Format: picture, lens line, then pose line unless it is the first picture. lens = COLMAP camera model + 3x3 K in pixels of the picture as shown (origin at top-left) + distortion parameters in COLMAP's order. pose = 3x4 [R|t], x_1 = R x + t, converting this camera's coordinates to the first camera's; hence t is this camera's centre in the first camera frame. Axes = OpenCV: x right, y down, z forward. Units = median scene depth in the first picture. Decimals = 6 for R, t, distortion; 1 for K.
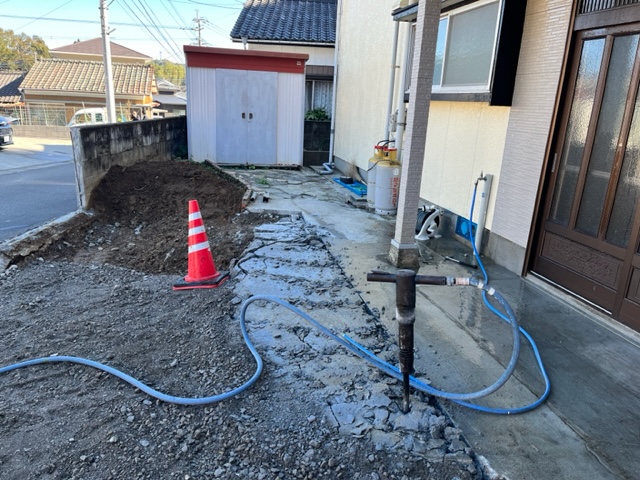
lens RADIAL K [[483.9, 0, 313.0], [0, 483.9, 250.4], [0, 0, 1]] dist [0.045629, -0.050221]
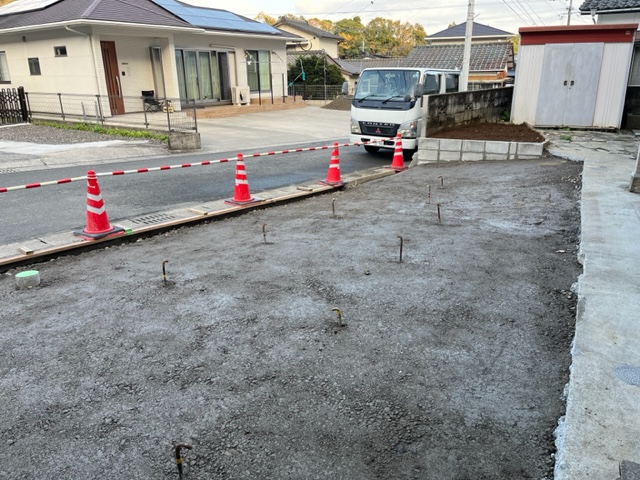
lens RADIAL K [[483.9, 0, 319.5], [0, 483.9, 237.5], [0, 0, 1]] dist [0.045629, -0.050221]
pose [[0.783202, 0.148442, -0.603788, 0.153489], [-0.136906, 0.988422, 0.065418, 0.086398], [0.606508, 0.031427, 0.794456, -0.256032]]
